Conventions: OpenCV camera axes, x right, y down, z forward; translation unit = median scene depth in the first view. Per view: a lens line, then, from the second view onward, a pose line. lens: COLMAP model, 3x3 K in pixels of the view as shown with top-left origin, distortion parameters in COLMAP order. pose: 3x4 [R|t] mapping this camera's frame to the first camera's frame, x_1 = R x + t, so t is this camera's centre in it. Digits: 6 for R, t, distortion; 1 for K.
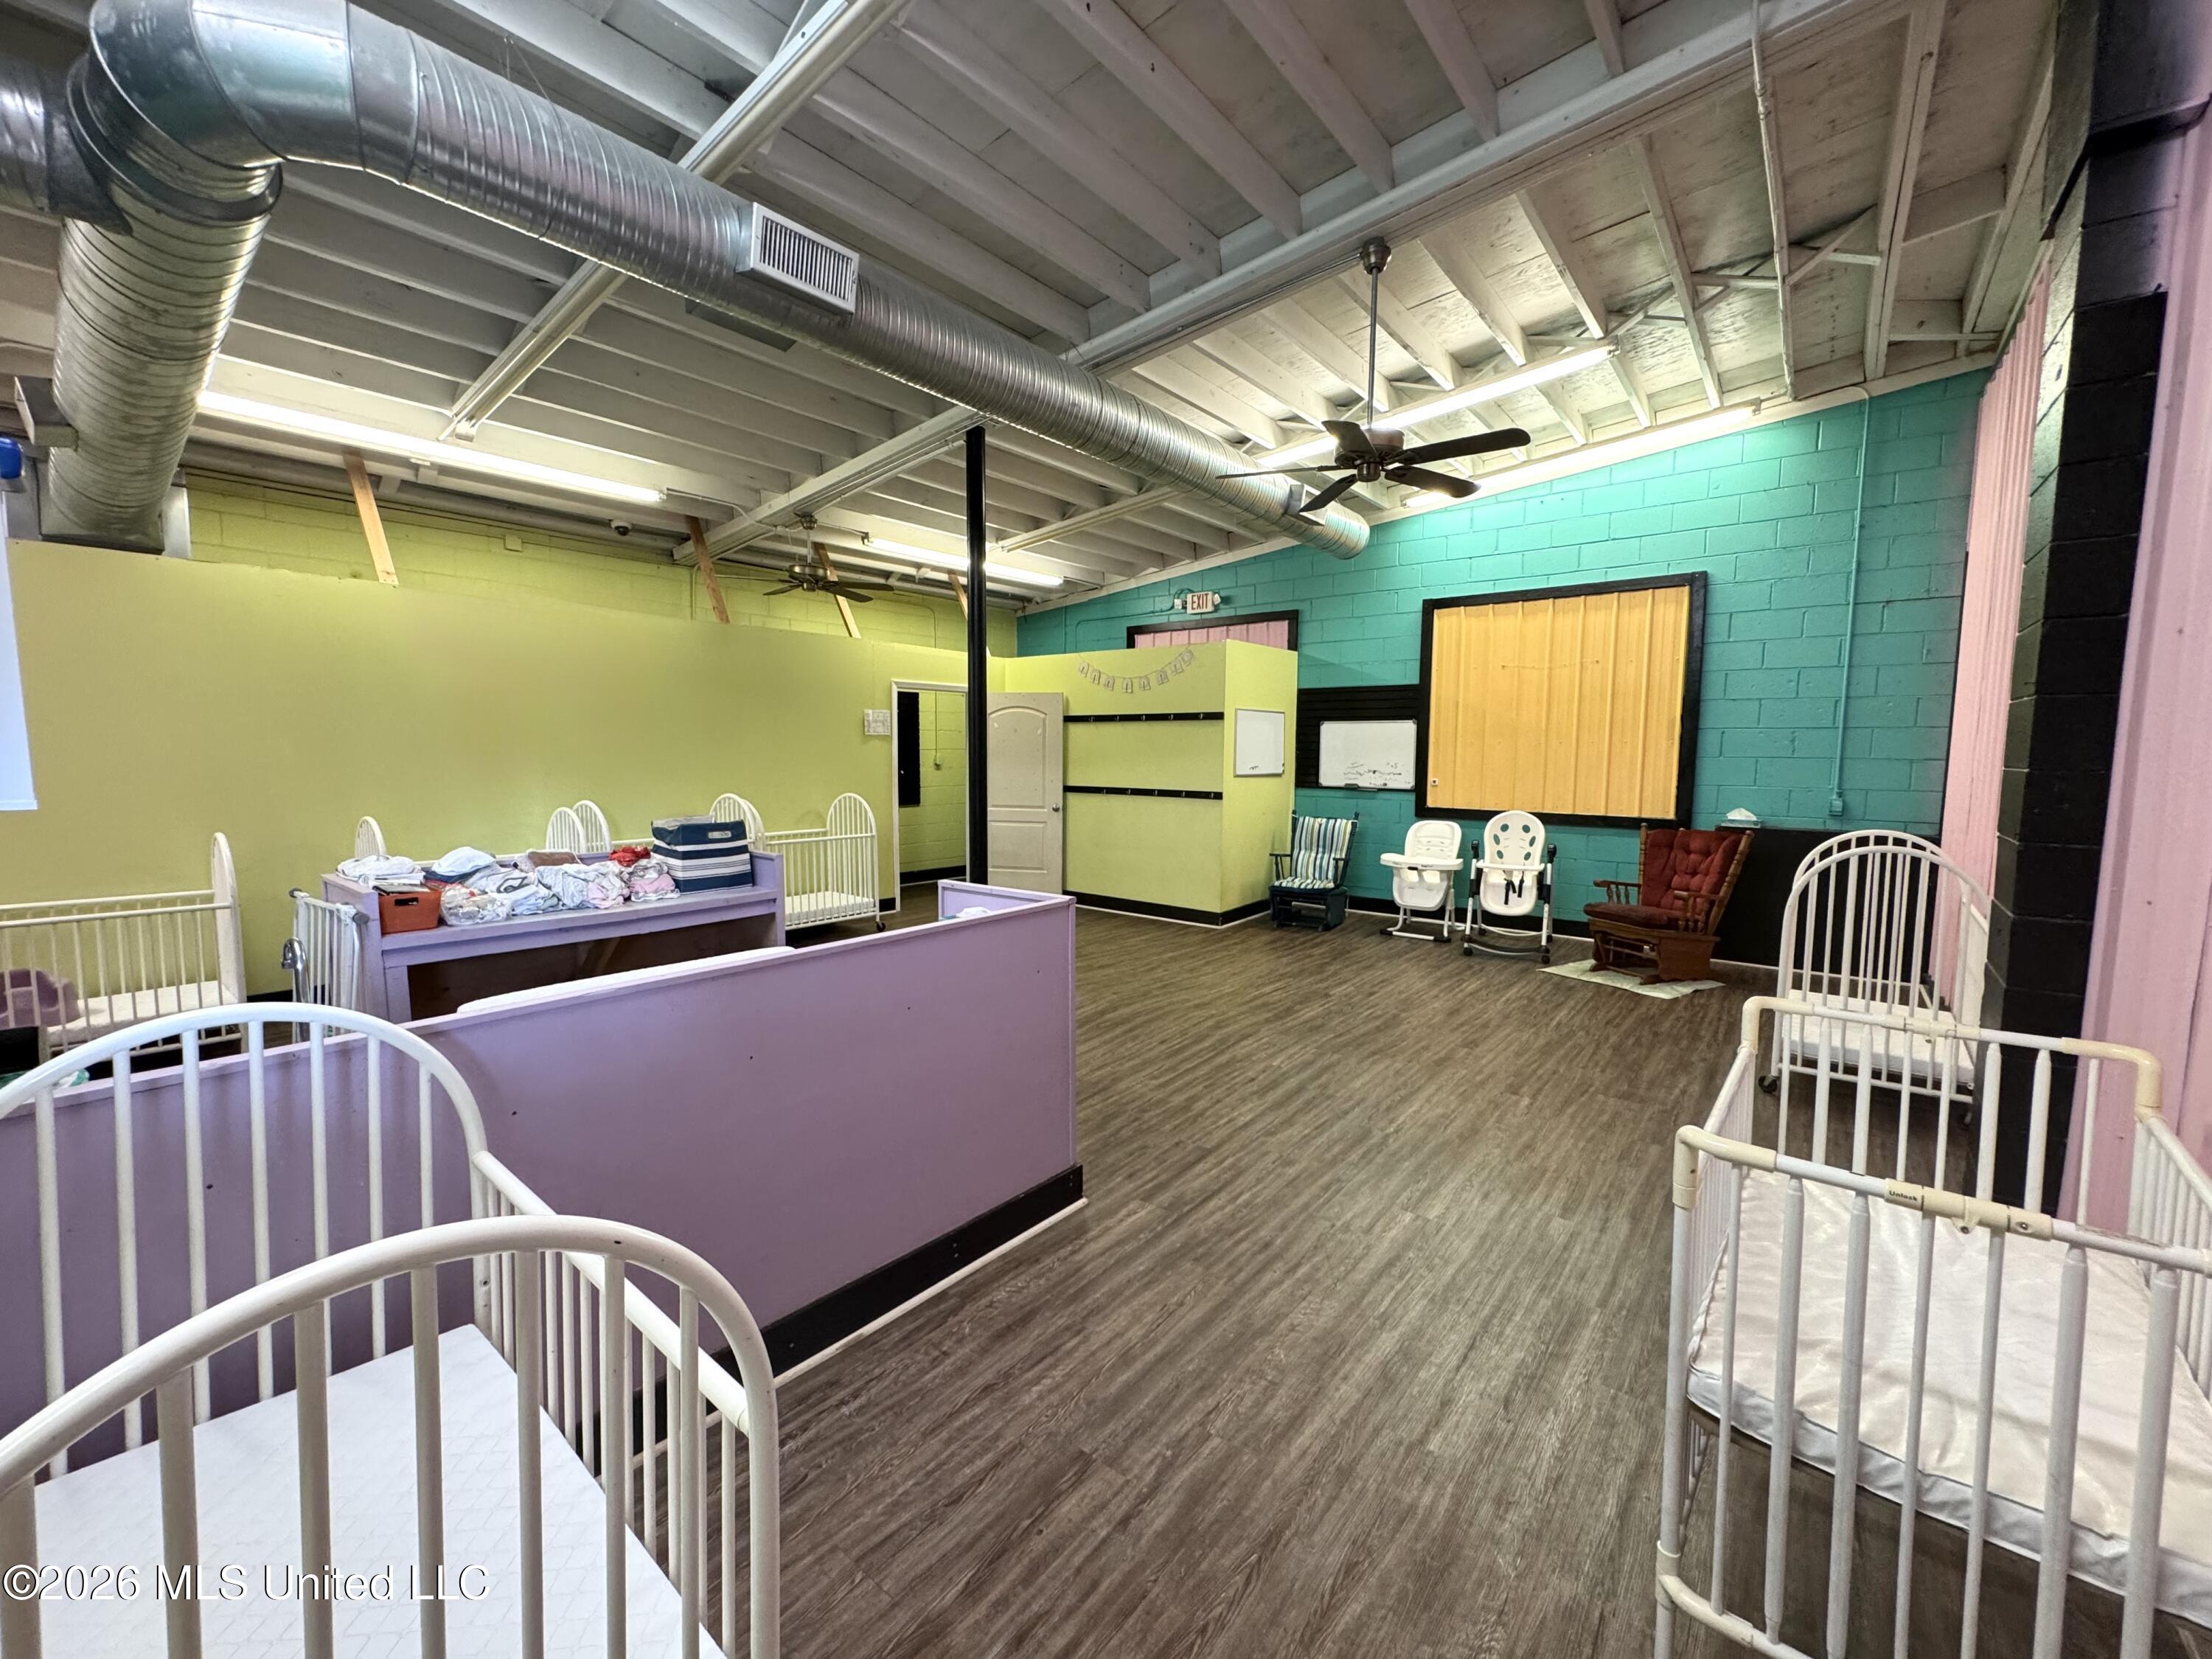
lens RADIAL K [[885.4, 0, 1103.0], [0, 885.4, 827.4], [0, 0, 1]] dist [0.000806, -0.000104]
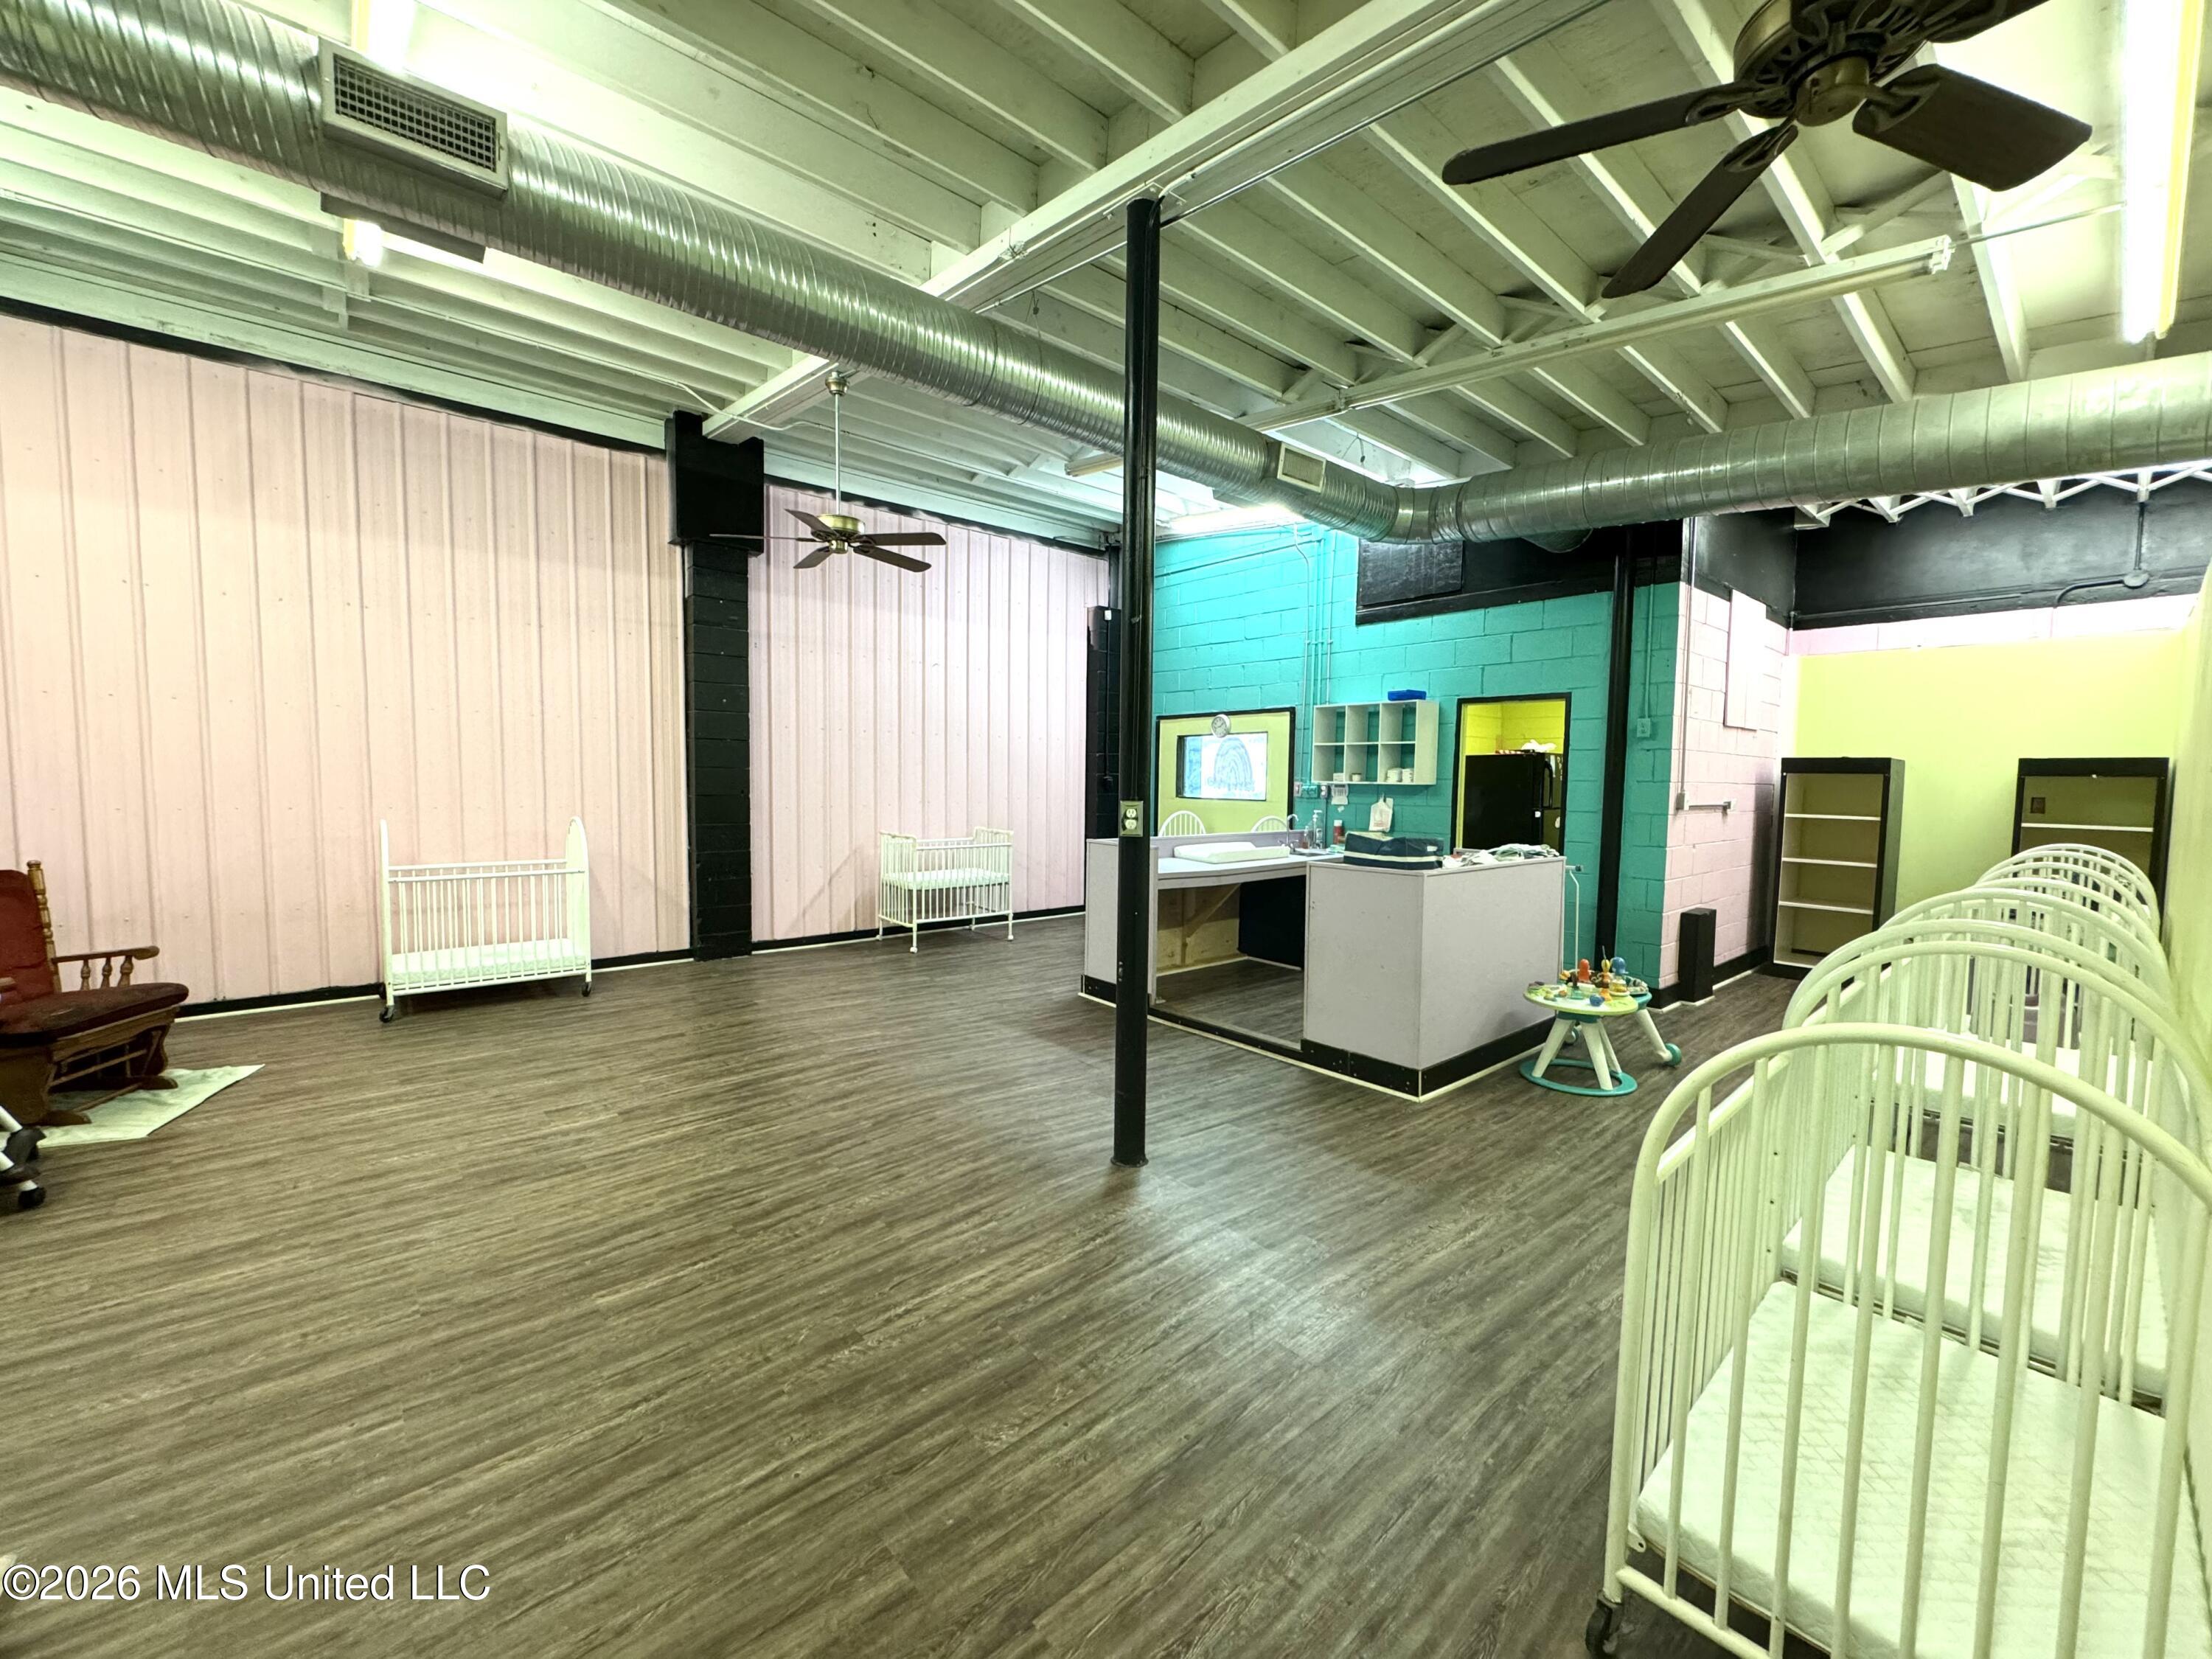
lens RADIAL K [[885.4, 0, 1103.0], [0, 885.4, 827.4], [0, 0, 1]] dist [0.000806, -0.000104]
pose [[-0.983927, -0.026364, 0.176612, -0.202940], [0.000401, 0.988712, 0.149827, -0.118080], [-0.178569, 0.147490, -0.972810, 1.427959]]
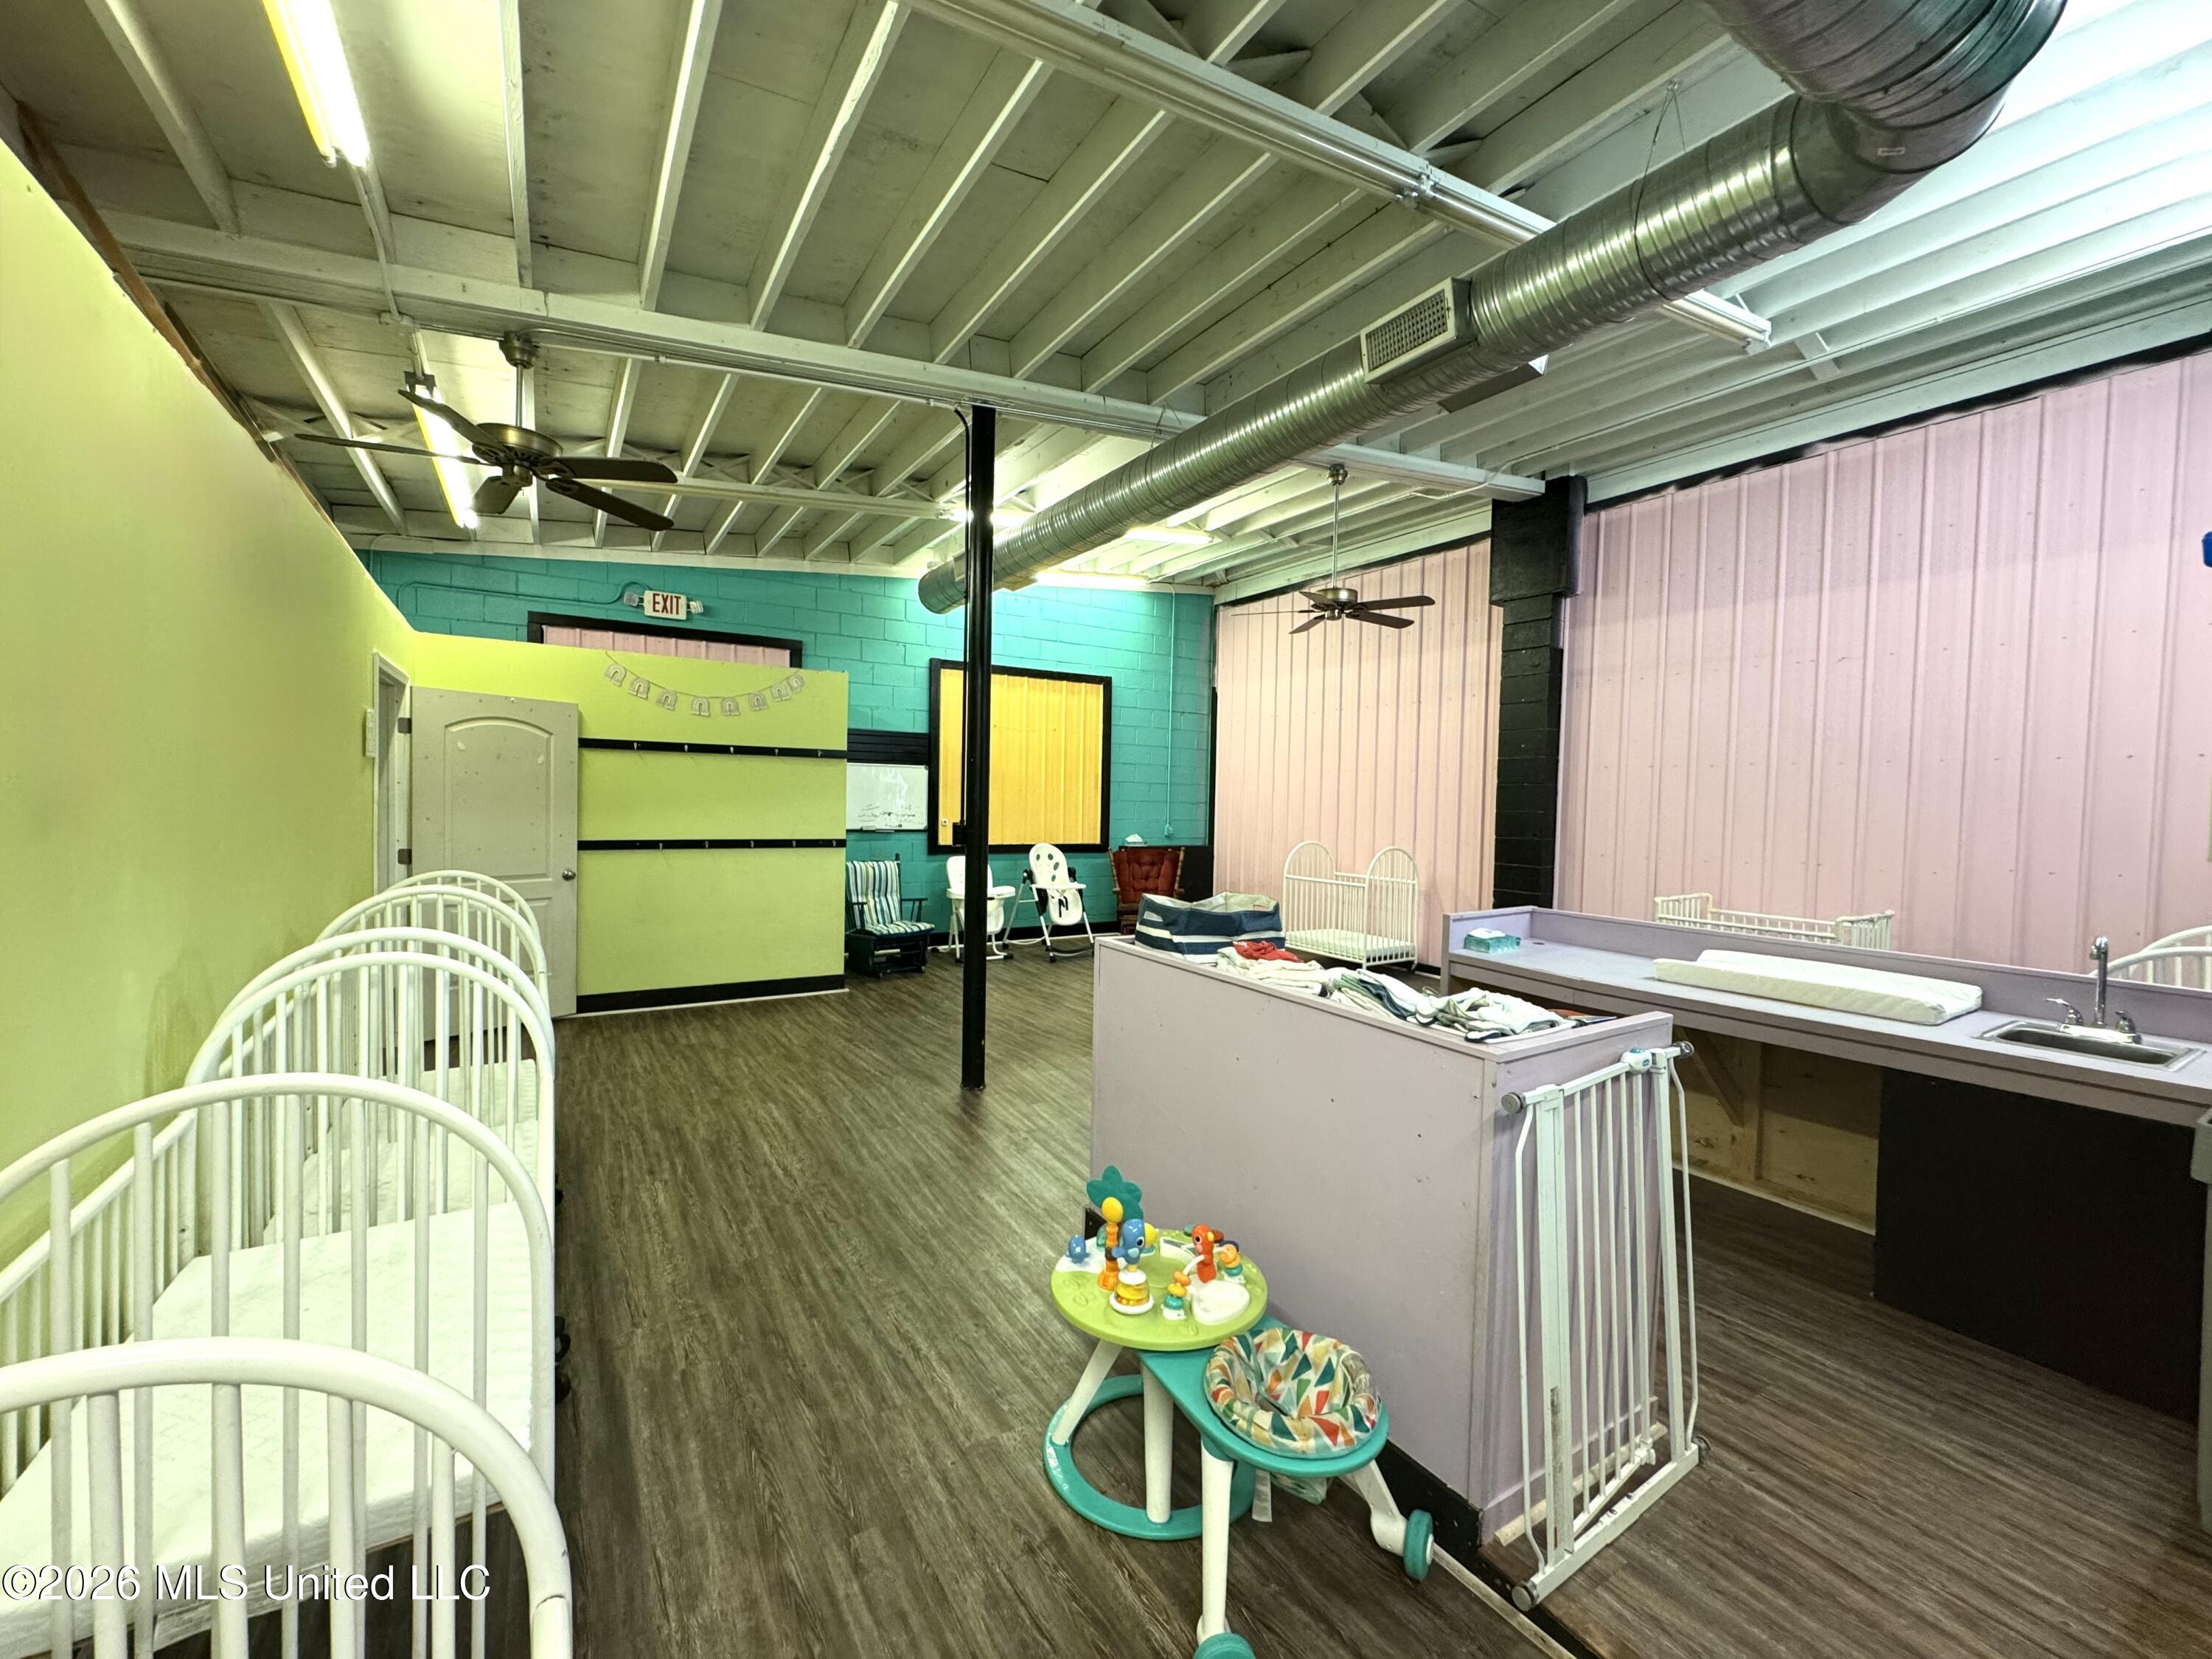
lens RADIAL K [[885.4, 0, 1103.0], [0, 885.4, 827.4], [0, 0, 1]] dist [0.000806, -0.000104]
pose [[0.325836, -0.028757, 0.944989, -0.786546], [0.067382, 0.997702, 0.007127, -0.050228], [-0.943022, 0.061353, 0.327025, 0.571890]]
